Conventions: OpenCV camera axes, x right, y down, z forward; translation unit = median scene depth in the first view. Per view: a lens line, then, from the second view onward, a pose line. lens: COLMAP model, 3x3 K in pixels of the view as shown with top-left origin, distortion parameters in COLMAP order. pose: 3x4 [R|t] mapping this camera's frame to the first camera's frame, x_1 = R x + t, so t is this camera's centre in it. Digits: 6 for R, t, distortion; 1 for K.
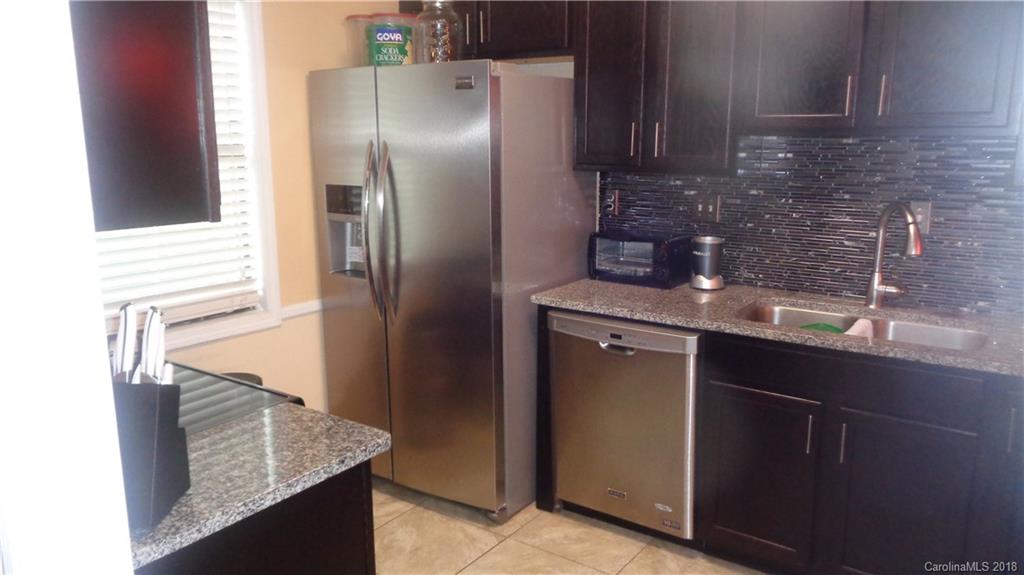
lens RADIAL K [[768.4, 0, 512.0], [0, 768.4, 287.5], [0, 0, 1]] dist [-0.004687, -0.004478]
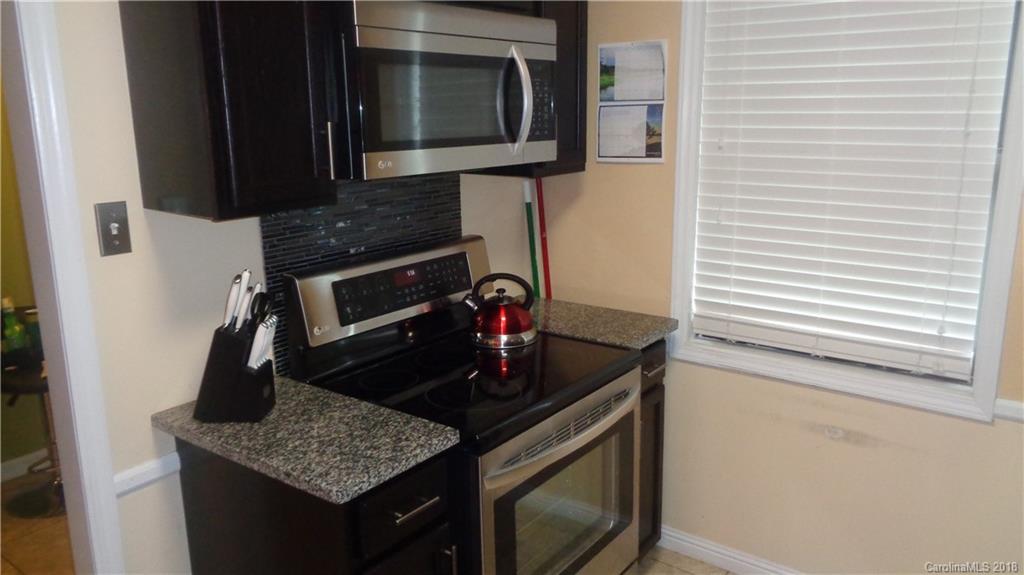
lens RADIAL K [[768.4, 0, 512.0], [0, 768.4, 287.5], [0, 0, 1]] dist [-0.004687, -0.004478]
pose [[-0.009690, 0.233805, -0.972235, 0.328137], [-0.197415, 0.952697, 0.231074, -0.138057], [0.980272, 0.194173, 0.036925, 0.589597]]
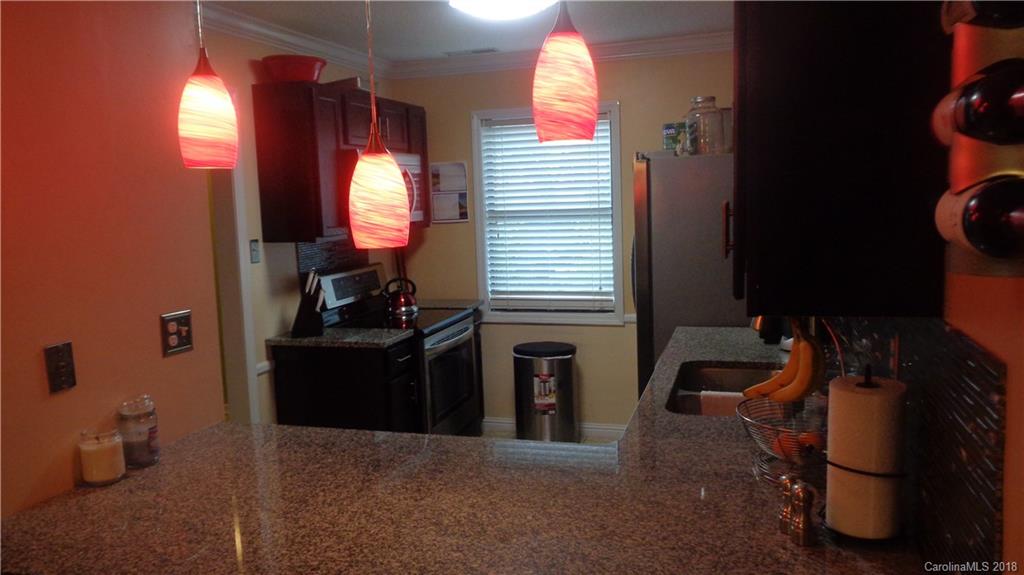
lens RADIAL K [[768.4, 0, 512.0], [0, 768.4, 287.5], [0, 0, 1]] dist [-0.004687, -0.004478]
pose [[0.329520, 0.116455, -0.936939, 1.076884], [-0.169358, 0.983559, 0.062687, -0.086683], [0.928835, 0.138021, 0.343825, 0.293282]]
